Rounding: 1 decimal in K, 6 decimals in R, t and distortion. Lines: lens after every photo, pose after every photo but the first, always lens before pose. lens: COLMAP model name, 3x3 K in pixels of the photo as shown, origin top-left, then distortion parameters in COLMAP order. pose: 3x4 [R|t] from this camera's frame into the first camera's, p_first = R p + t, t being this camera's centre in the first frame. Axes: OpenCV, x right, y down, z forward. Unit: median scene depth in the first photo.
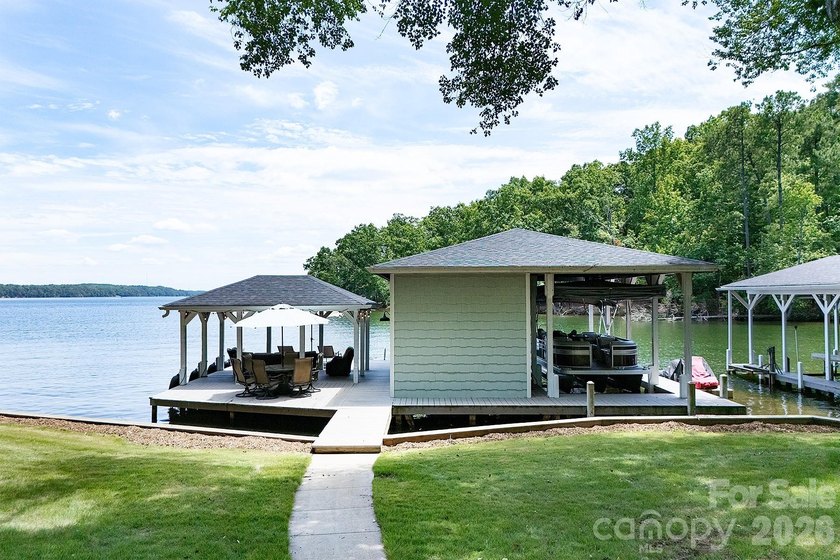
lens RADIAL K [[823.7, 0, 418.2], [0, 823.7, 312.6], [0, 0, 1]] dist [0.001196, -0.004360]
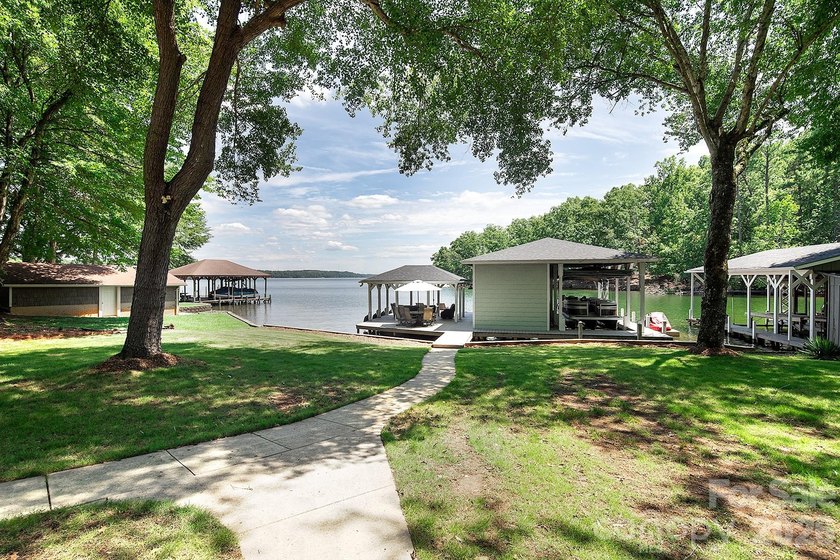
lens RADIAL K [[603.3, 0, 420.0], [0, 603.3, 280.0], [0, 0, 1]] dist [0.003325, 0.000401]
pose [[0.987639, -0.002331, -0.156726, 0.058989], [-0.000300, 0.999859, -0.016765, 0.011403], [0.156743, 0.016605, 0.987500, -0.381627]]
